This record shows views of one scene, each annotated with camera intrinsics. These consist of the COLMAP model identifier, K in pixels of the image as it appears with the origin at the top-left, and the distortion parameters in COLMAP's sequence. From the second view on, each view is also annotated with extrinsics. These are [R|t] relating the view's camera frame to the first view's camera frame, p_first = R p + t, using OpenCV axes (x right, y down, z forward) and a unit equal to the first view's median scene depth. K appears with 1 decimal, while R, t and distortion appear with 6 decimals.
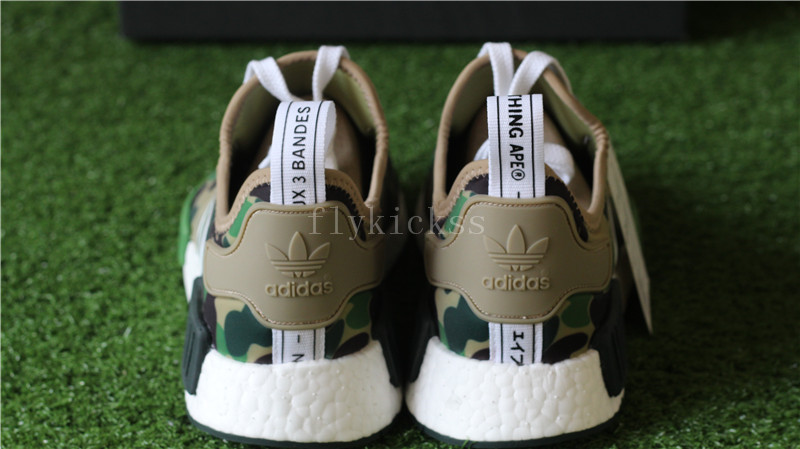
lens RADIAL K [[2068.1, 0, 400.4], [0, 2068.1, 221.8], [0, 0, 1]] dist [-0.121637, 0.000000]
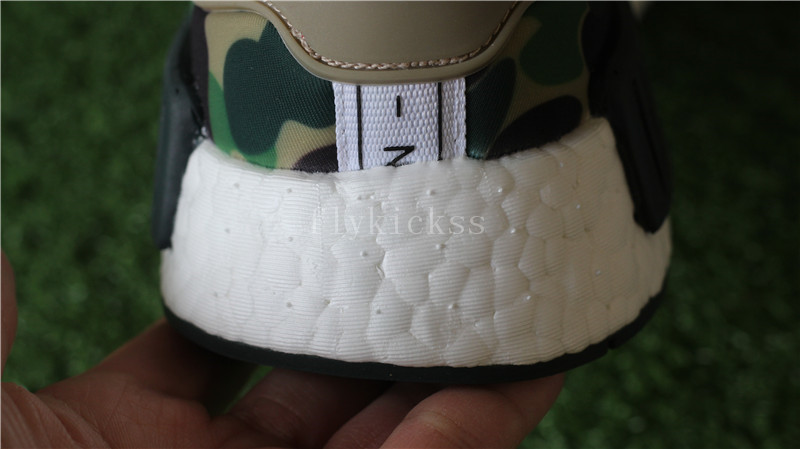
lens RADIAL K [[2068.1, 0, 399.5], [0, 2068.1, 224.8], [0, 0, 1]] dist [-0.121637, 0.000000]
pose [[0.988560, 0.002632, -0.150805, 0.010743], [0.003254, 0.999243, 0.038767, 0.063750], [0.150793, -0.038814, 0.987803, 0.604420]]
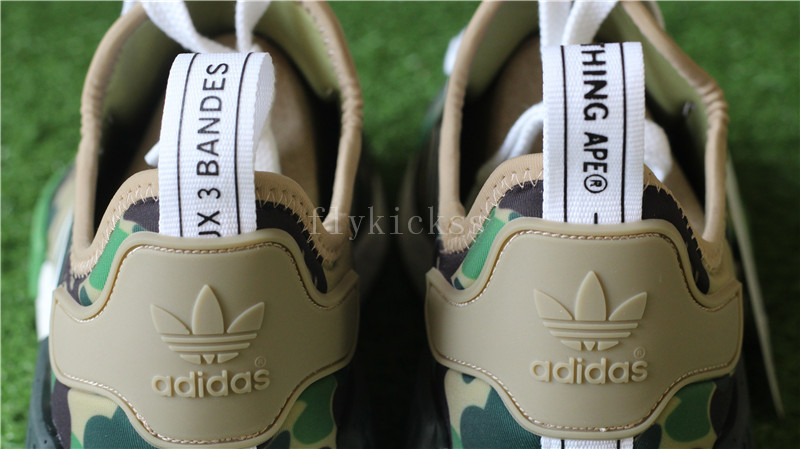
lens RADIAL K [[2068.1, 0, 399.5], [0, 2068.1, 224.7], [0, 0, 1]] dist [-0.121637, 0.000000]
pose [[0.999671, -0.002153, 0.025561, -0.011253], [0.000834, 0.998672, 0.051520, -0.039945], [-0.025638, -0.051482, 0.998345, 0.425662]]
